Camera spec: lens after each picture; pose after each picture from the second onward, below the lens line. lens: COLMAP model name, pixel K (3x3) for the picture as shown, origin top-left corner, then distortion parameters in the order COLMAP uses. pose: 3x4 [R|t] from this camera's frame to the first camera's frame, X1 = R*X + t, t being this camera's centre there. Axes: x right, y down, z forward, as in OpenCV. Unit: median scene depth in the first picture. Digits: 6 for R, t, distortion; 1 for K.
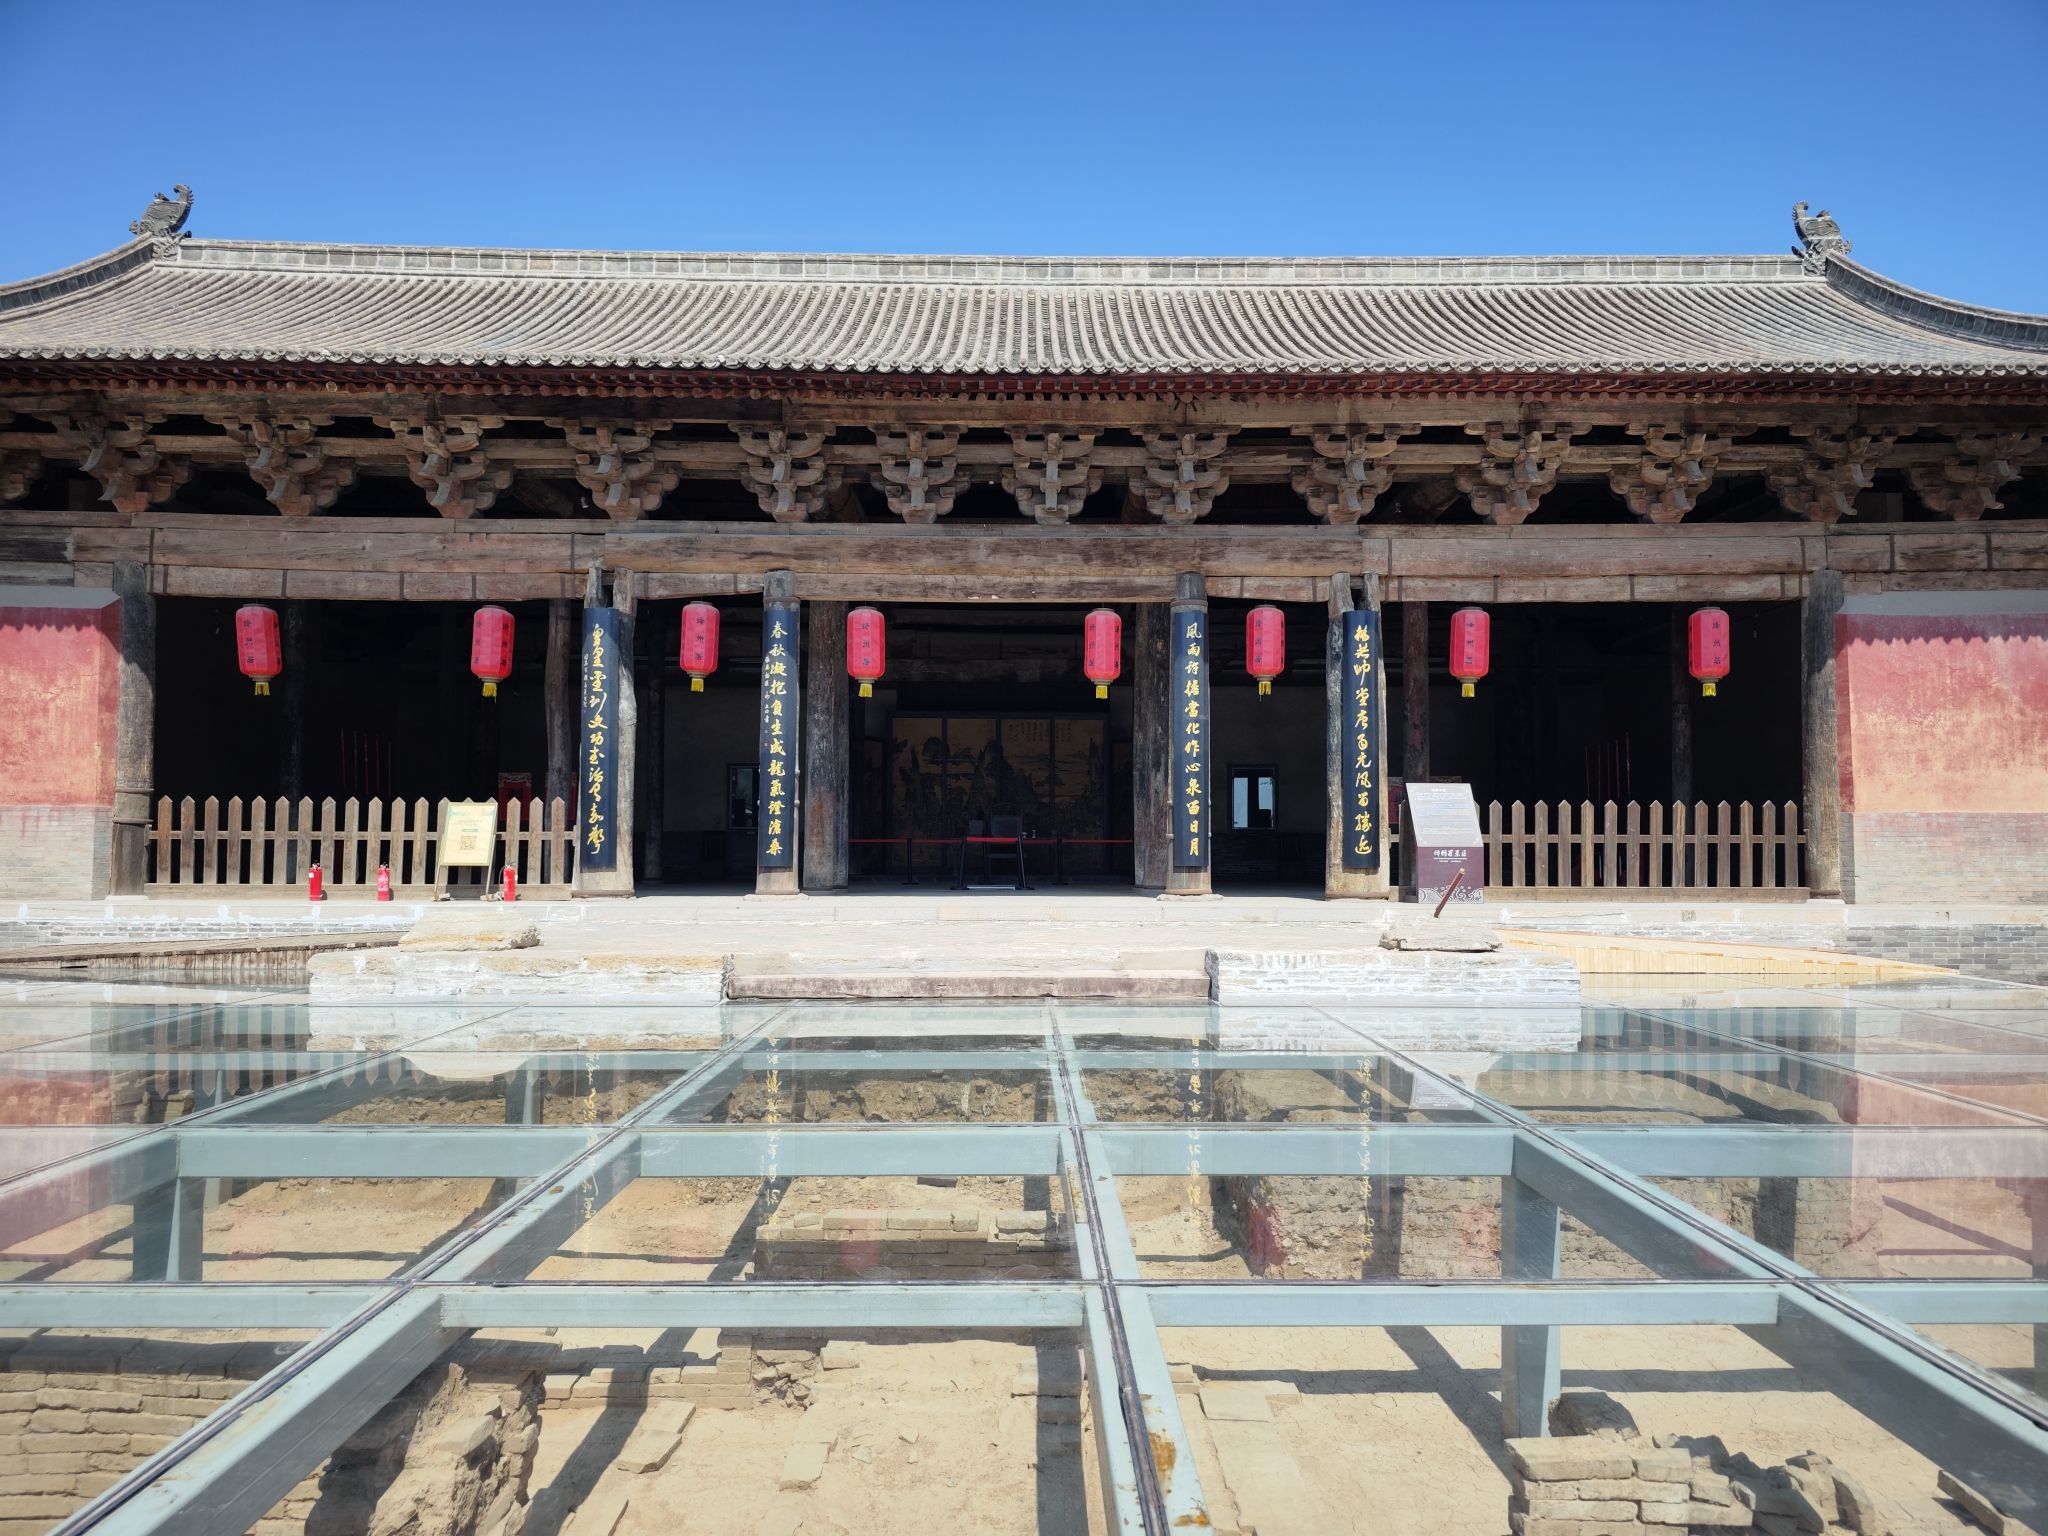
lens RADIAL K [[1406.1, 0, 1035.6], [0, 1406.1, 824.0], [0, 0, 1]] dist [0.043290, -0.041126]
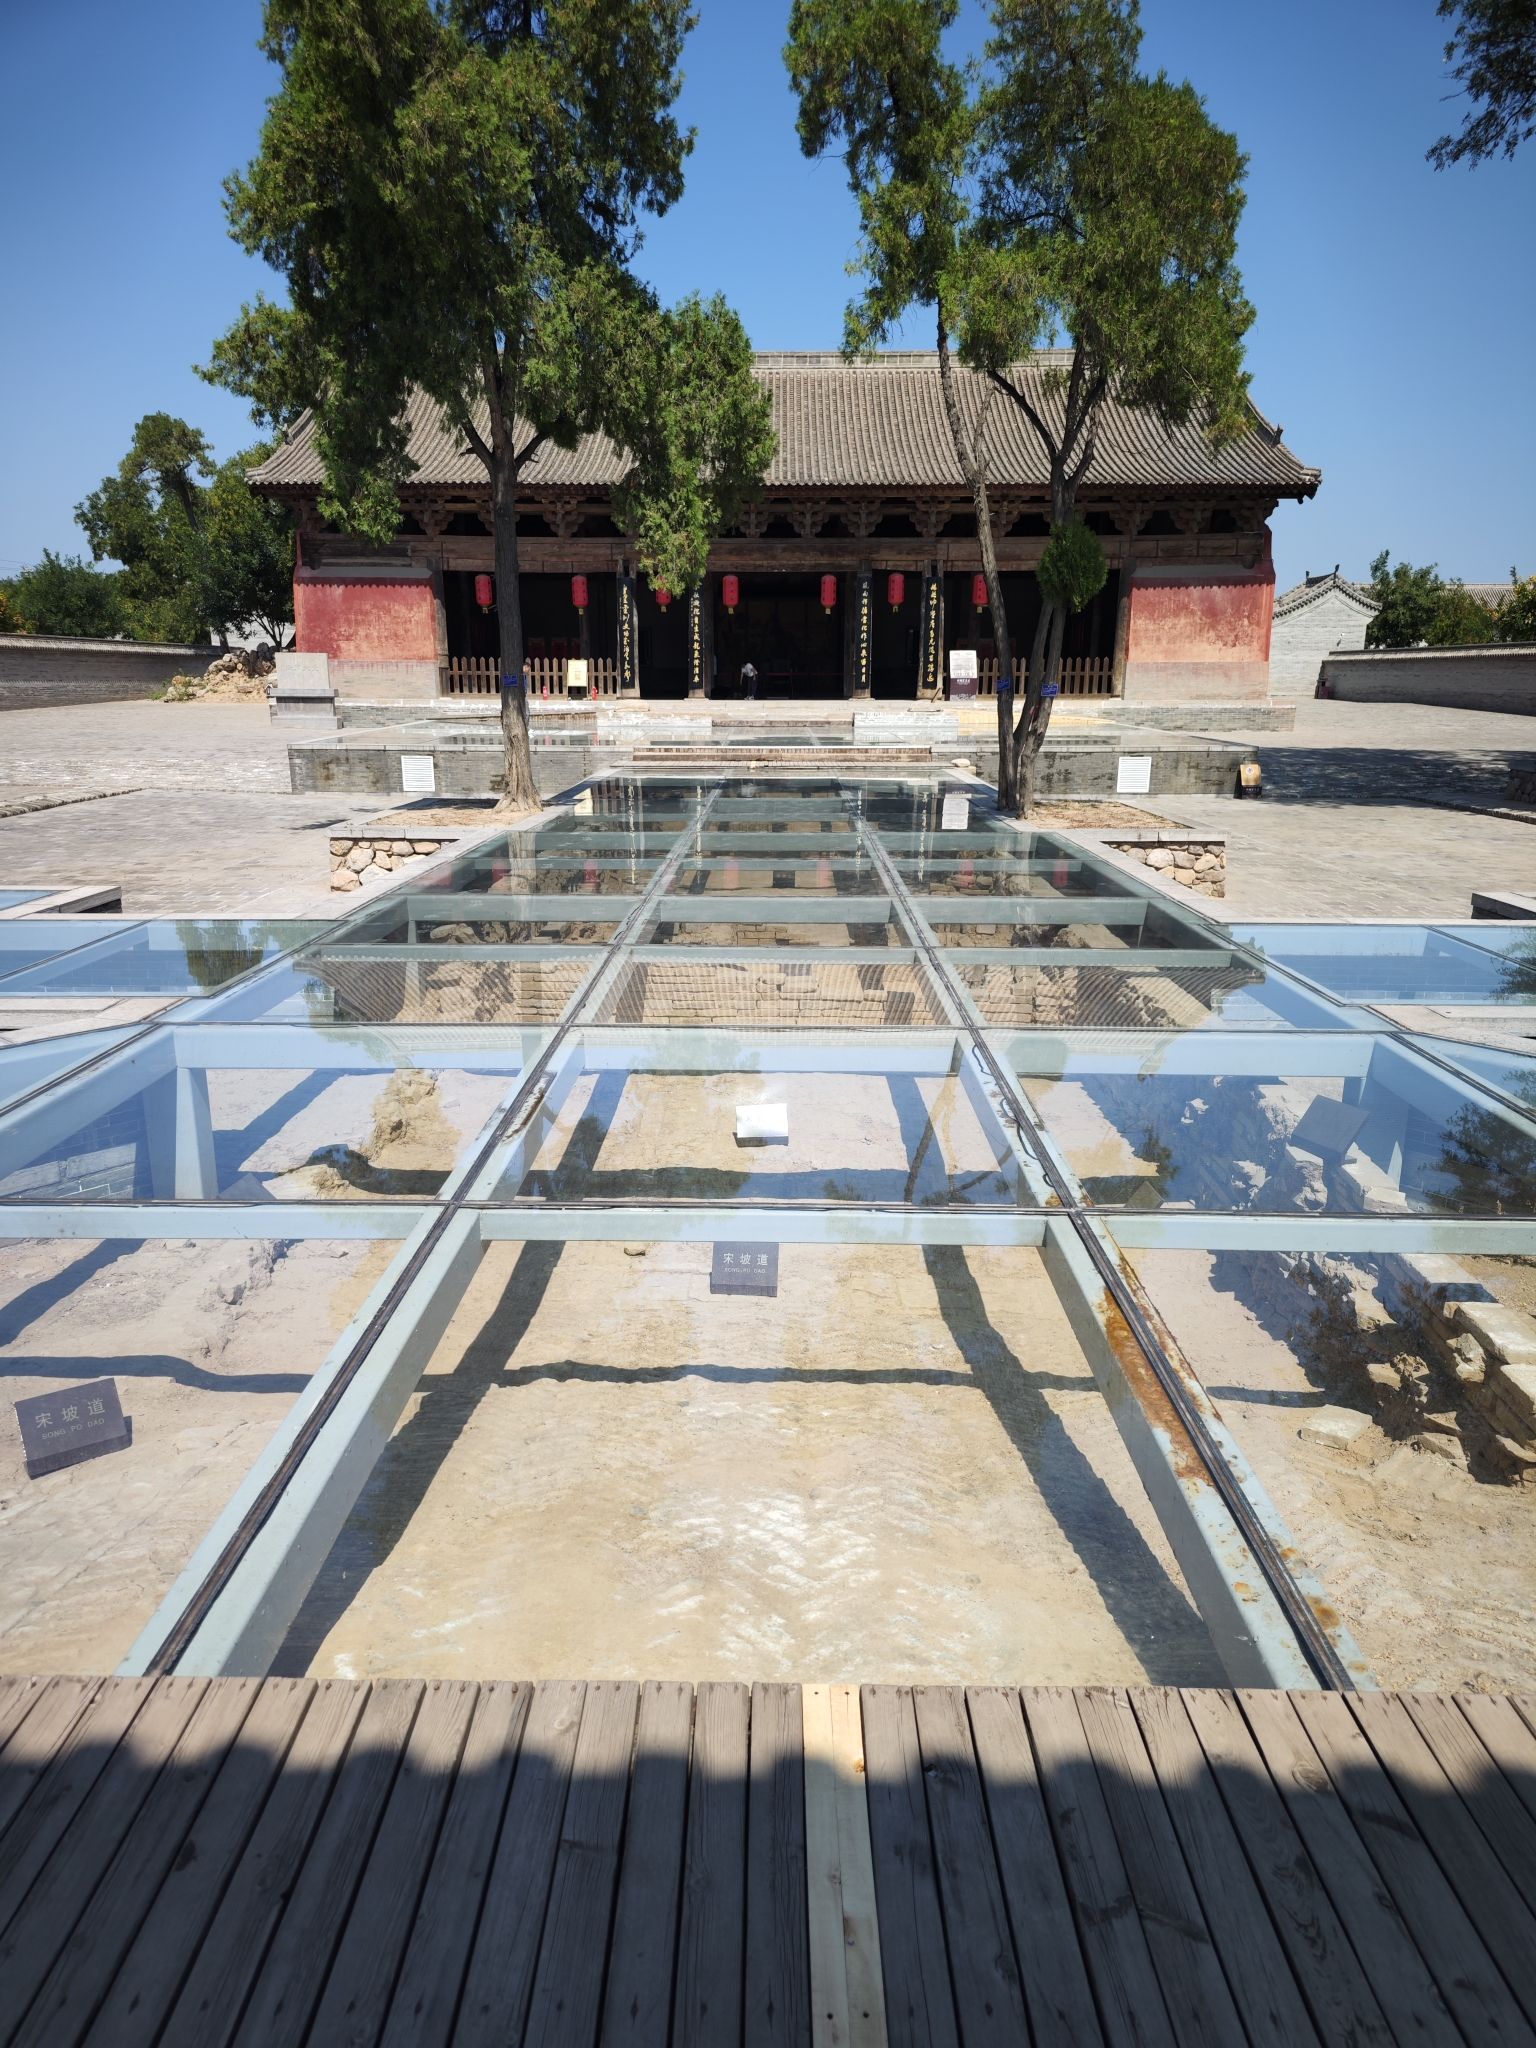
lens RADIAL K [[1406.1, 0, 754.1], [0, 1406.1, 1094.2], [0, 0, 1]] dist [0.043290, -0.041126]
pose [[0.999716, 0.005495, -0.023172, -0.019441], [0.001775, 0.953117, 0.302596, -0.038159], [0.023748, -0.302552, 0.952837, -1.608558]]
